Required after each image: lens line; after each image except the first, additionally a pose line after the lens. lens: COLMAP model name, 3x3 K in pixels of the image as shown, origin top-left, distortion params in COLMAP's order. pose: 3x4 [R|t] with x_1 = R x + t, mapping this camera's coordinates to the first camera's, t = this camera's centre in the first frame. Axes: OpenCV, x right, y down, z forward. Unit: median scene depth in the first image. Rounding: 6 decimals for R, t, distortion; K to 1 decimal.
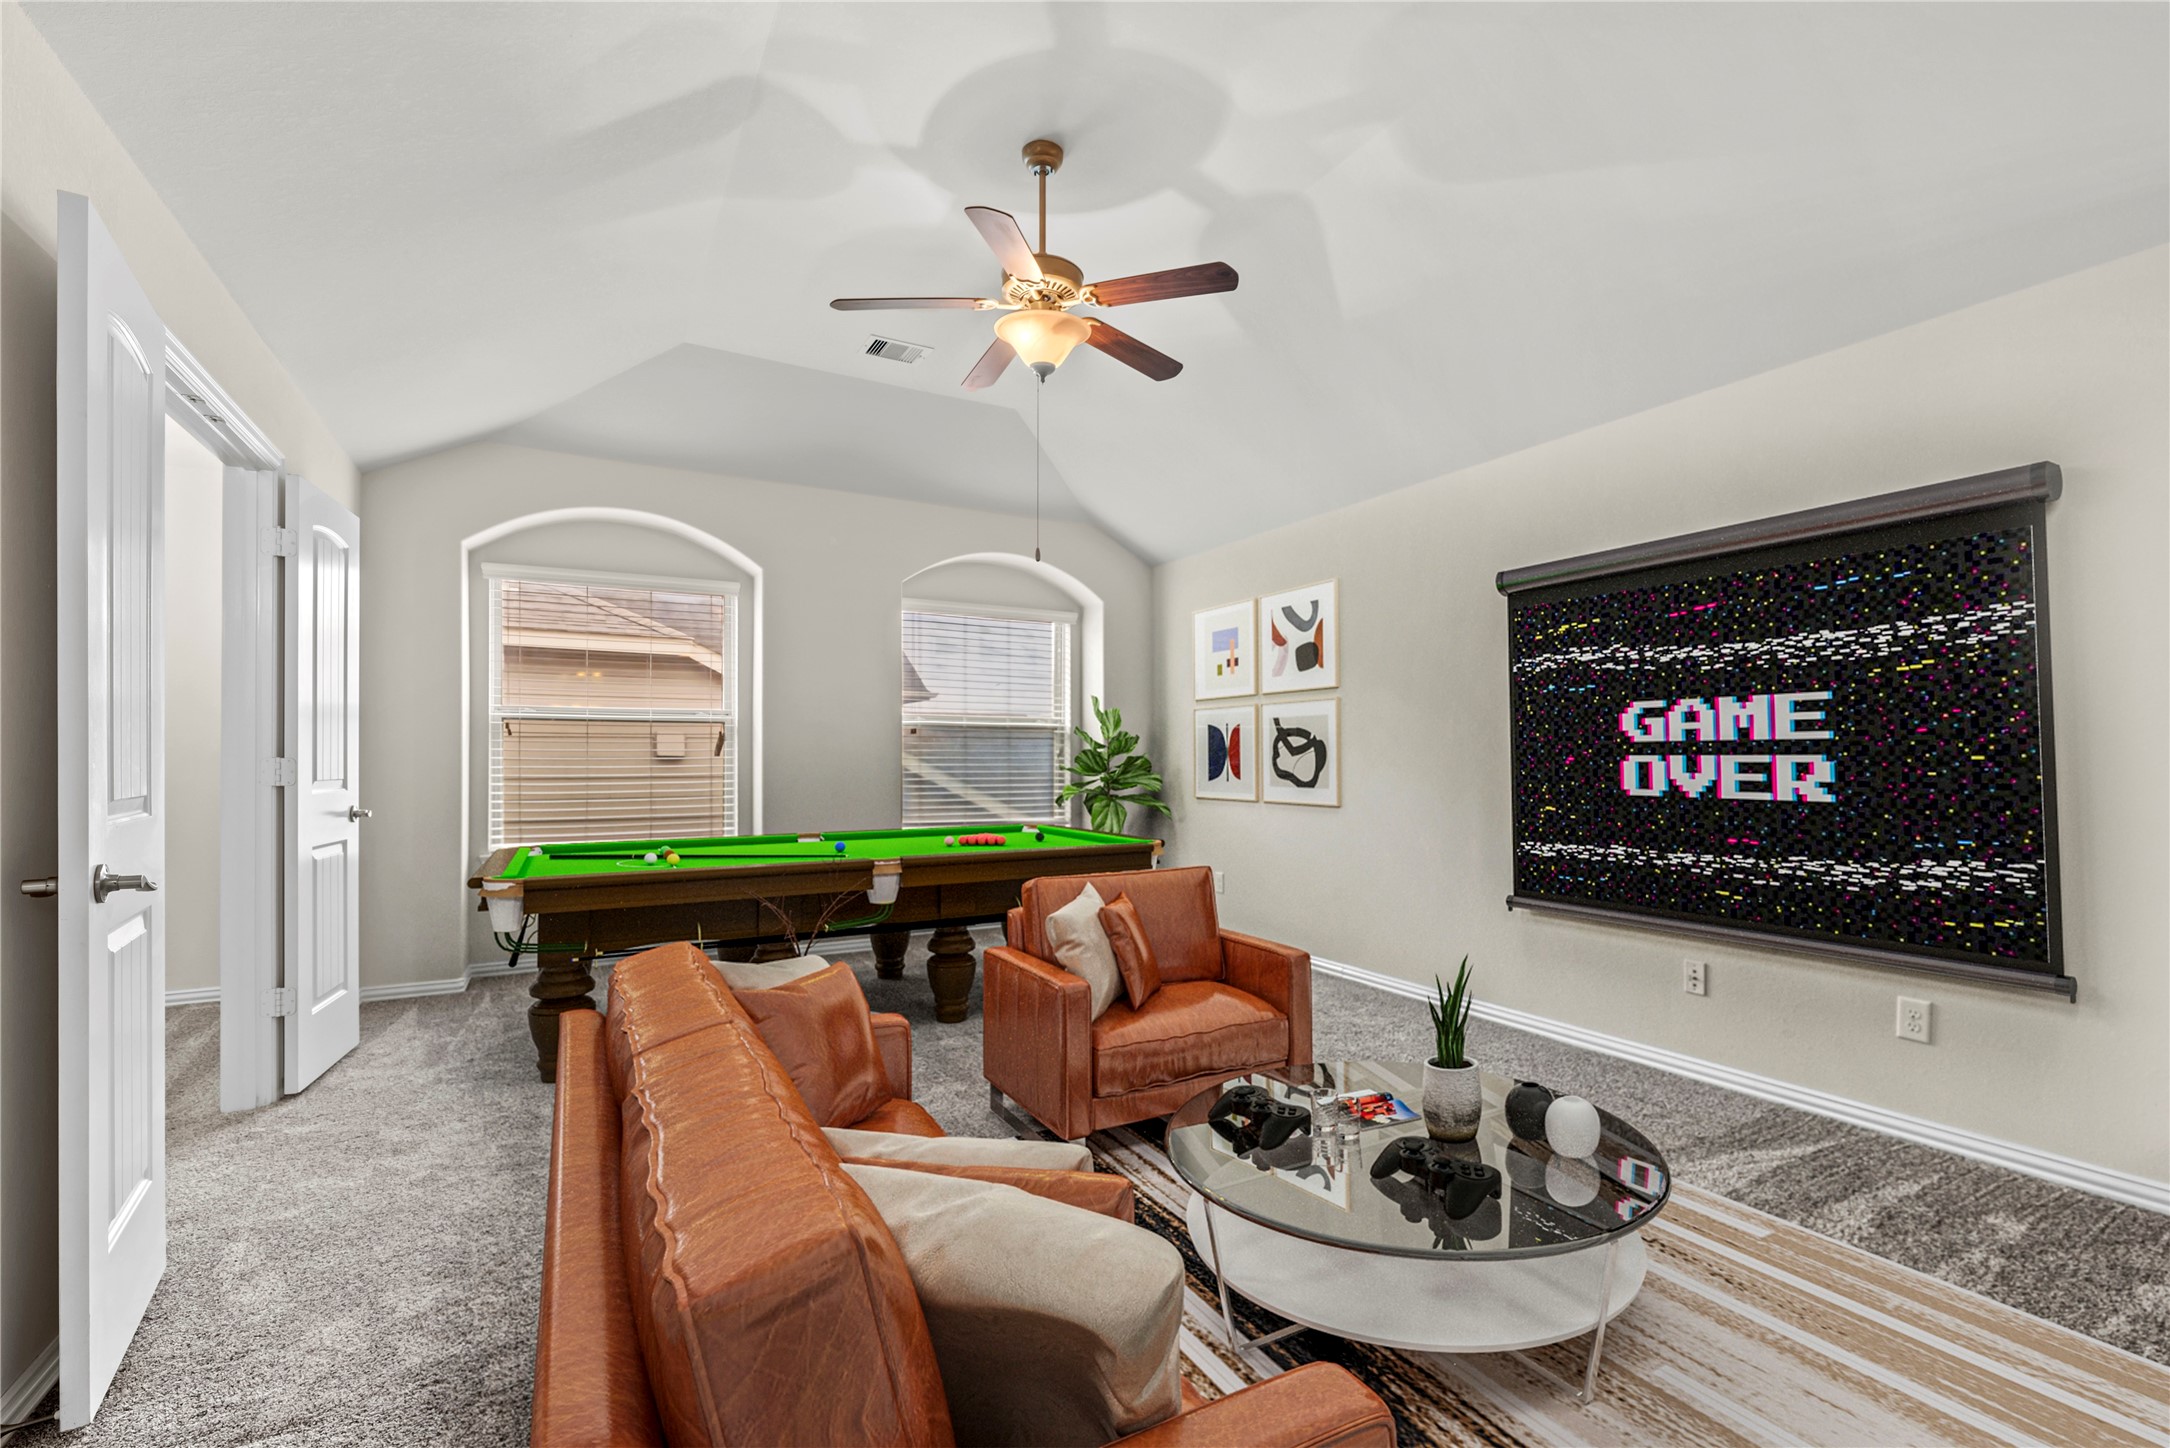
lens RADIAL K [[974.0, 0, 1089.5], [0, 974.0, 745.3], [0, 0, 1]] dist [0.001413, -0.000222]
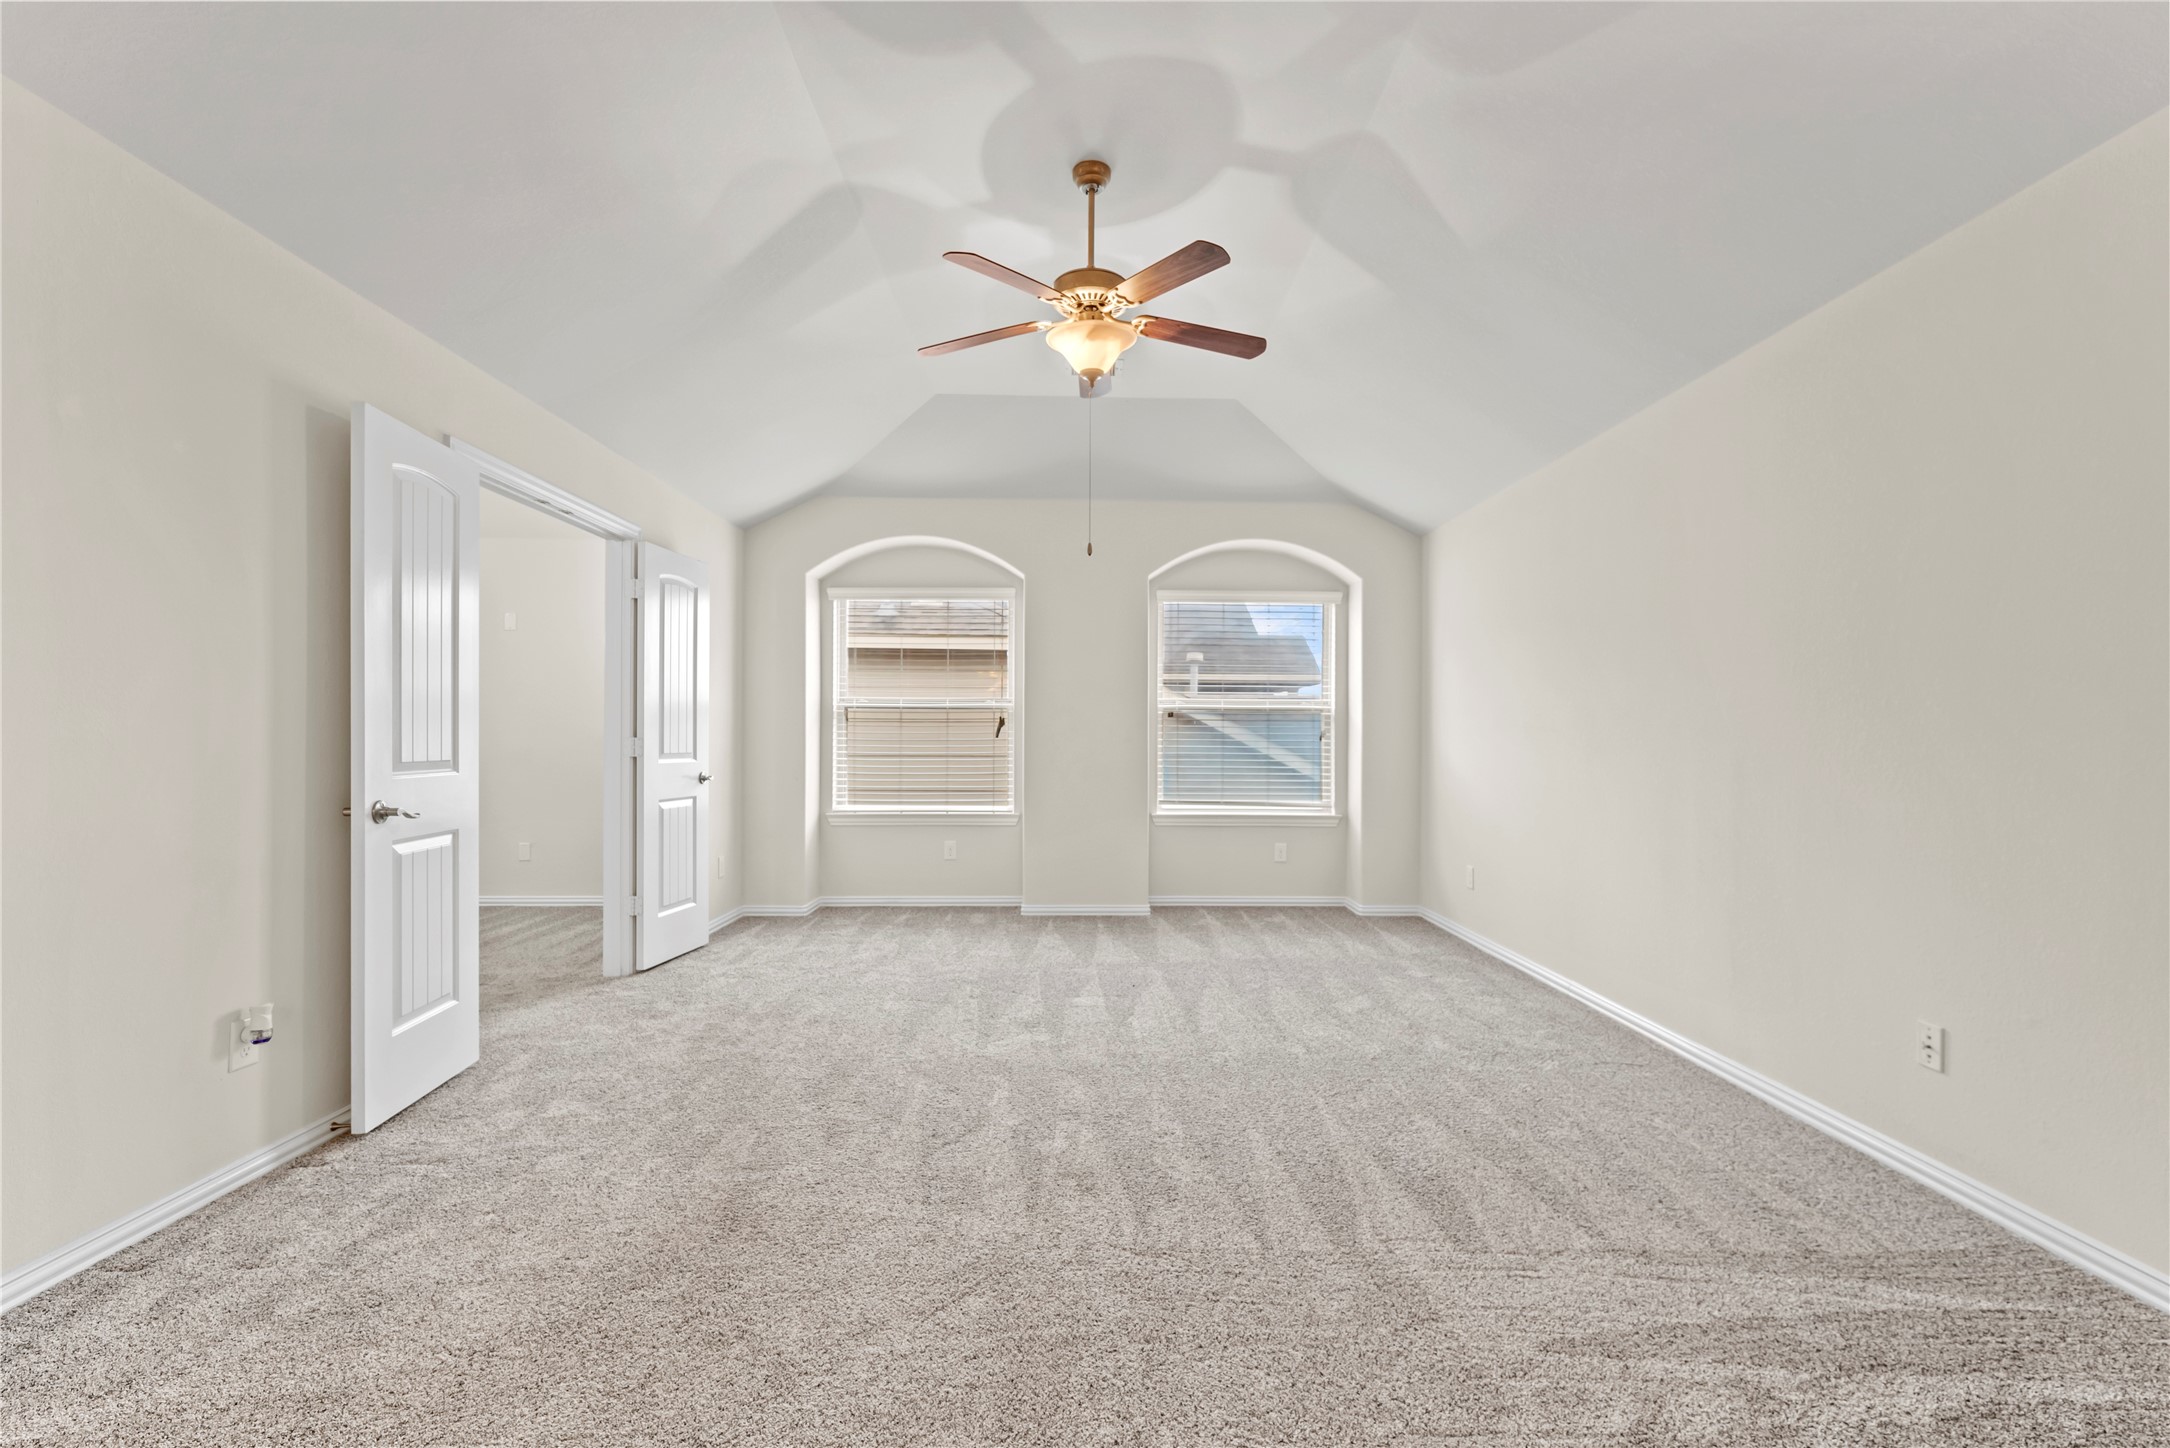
lens RADIAL K [[952.5, 0, 1095.2], [0, 952.5, 727.1], [0, 0, 1]] dist [0.002399, -0.000227]
pose [[0.877078, -0.002631, -0.480341, 0.426402], [0.002284, 0.999997, -0.001307, 0.000865], [0.480342, 0.000049, 0.877081, 0.080498]]
